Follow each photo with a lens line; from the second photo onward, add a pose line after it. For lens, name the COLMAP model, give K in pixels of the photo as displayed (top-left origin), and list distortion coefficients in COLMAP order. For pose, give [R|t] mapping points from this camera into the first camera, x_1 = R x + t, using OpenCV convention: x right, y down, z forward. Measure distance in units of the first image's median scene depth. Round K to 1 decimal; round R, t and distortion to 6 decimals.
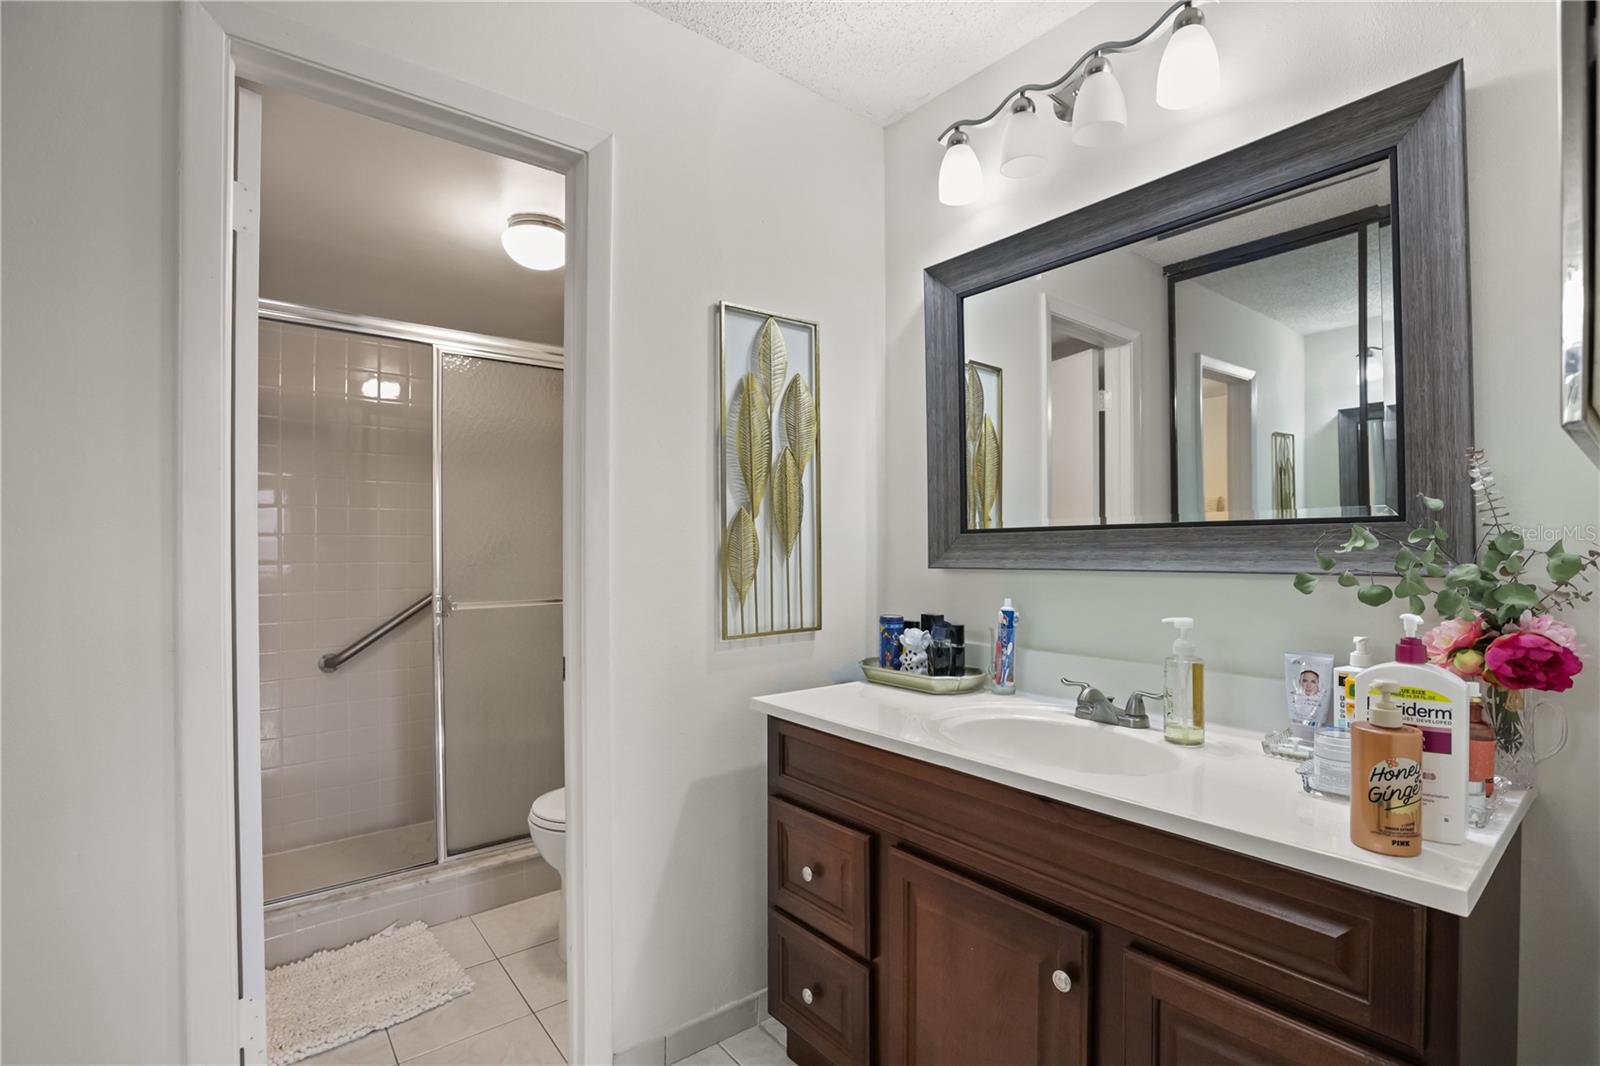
lens RADIAL K [[733.4, 0, 806.3], [0, 733.4, 539.8], [0, 0, 1]] dist [-0.055020, 0.017419]
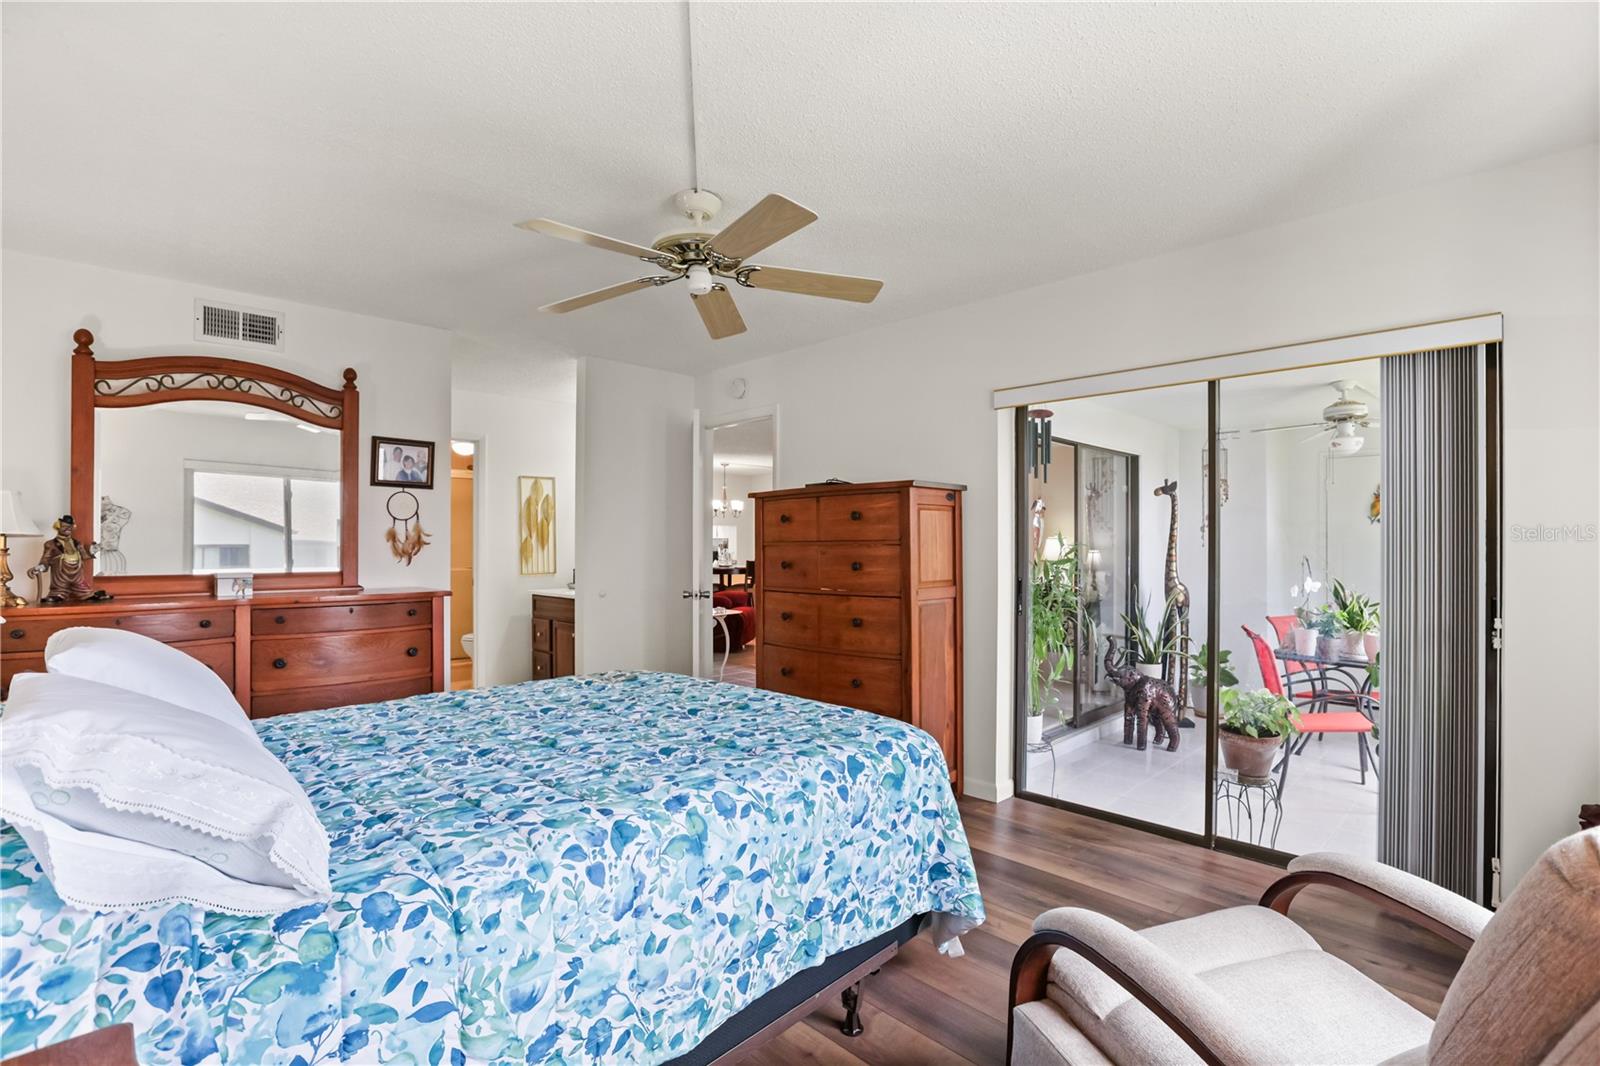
lens RADIAL K [[733.4, 0, 806.3], [0, 733.4, 539.8], [0, 0, 1]] dist [-0.055020, 0.017419]
pose [[0.995501, 0.005935, 0.094563, 0.856972], [-0.005929, 0.999982, -0.000346, -0.032142], [-0.094563, -0.000217, 0.995519, -2.409889]]
